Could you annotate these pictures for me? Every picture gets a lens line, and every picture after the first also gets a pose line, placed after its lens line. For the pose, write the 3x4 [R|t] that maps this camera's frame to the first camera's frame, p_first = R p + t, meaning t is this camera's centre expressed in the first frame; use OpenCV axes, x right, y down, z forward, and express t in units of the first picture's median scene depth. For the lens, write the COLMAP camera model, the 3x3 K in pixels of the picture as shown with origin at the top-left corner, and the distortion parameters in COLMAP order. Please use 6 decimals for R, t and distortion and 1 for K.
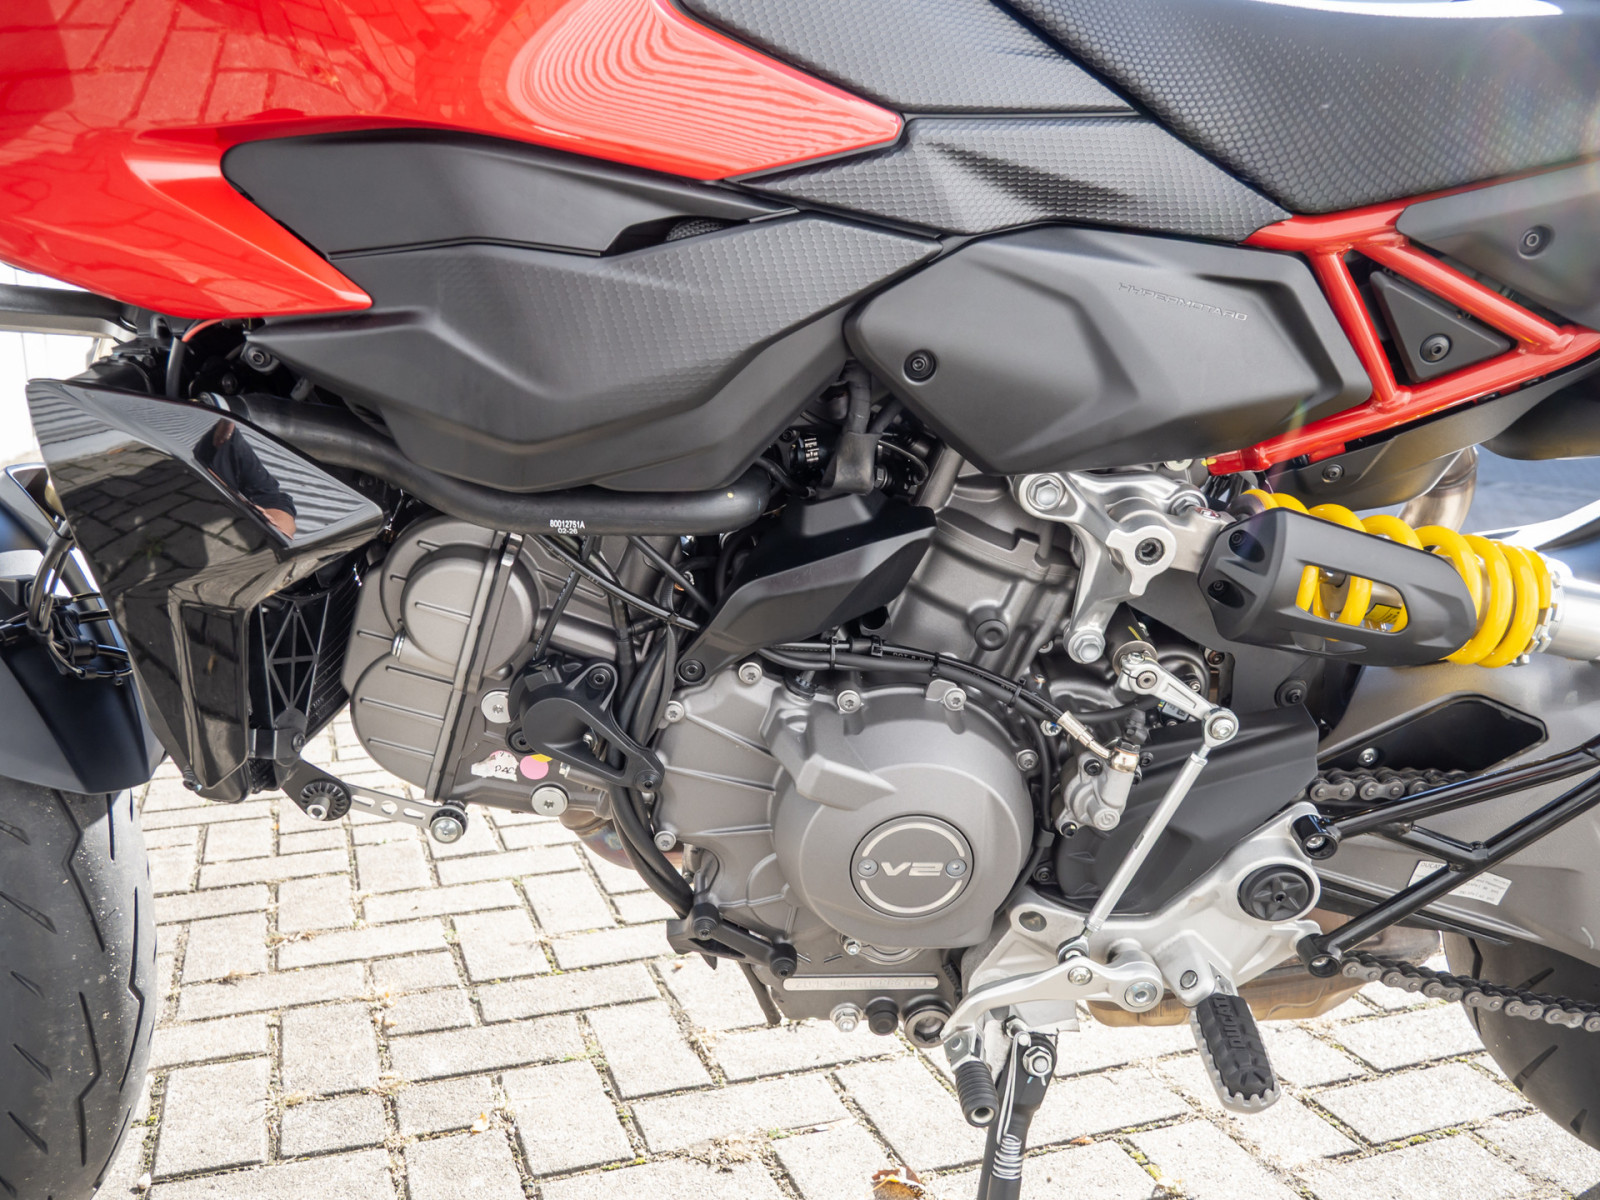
lens RADIAL K [[1308.7, 0, 800.3], [0, 1308.7, 597.9], [0, 0, 1]] dist [-0.012246, 0.001214]
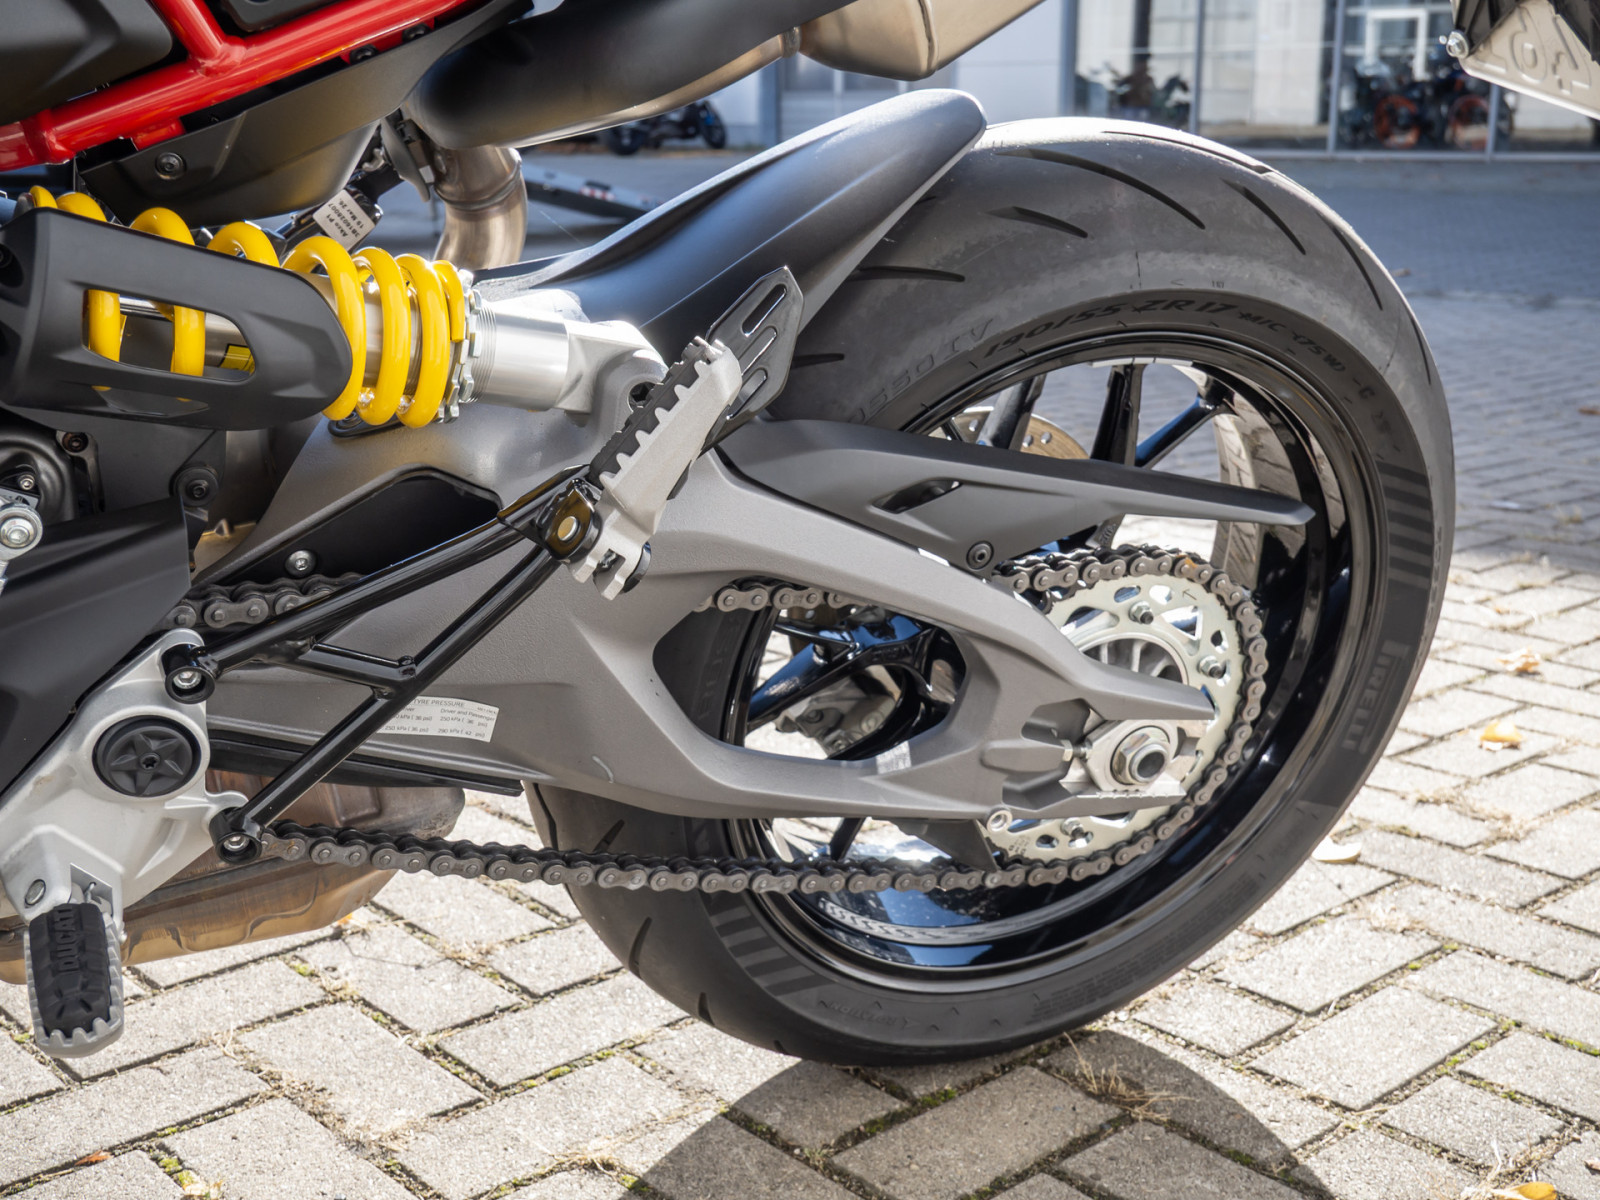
lens RADIAL K [[1857.4, 0, 799.7], [0, 1857.4, 601.8], [0, 0, 1]] dist [0.020805, 0.000000]
pose [[0.934595, -0.090898, 0.343903, 0.322095], [0.064629, 0.994099, 0.087117, 0.067340], [-0.349792, -0.059193, 0.934955, -0.077094]]
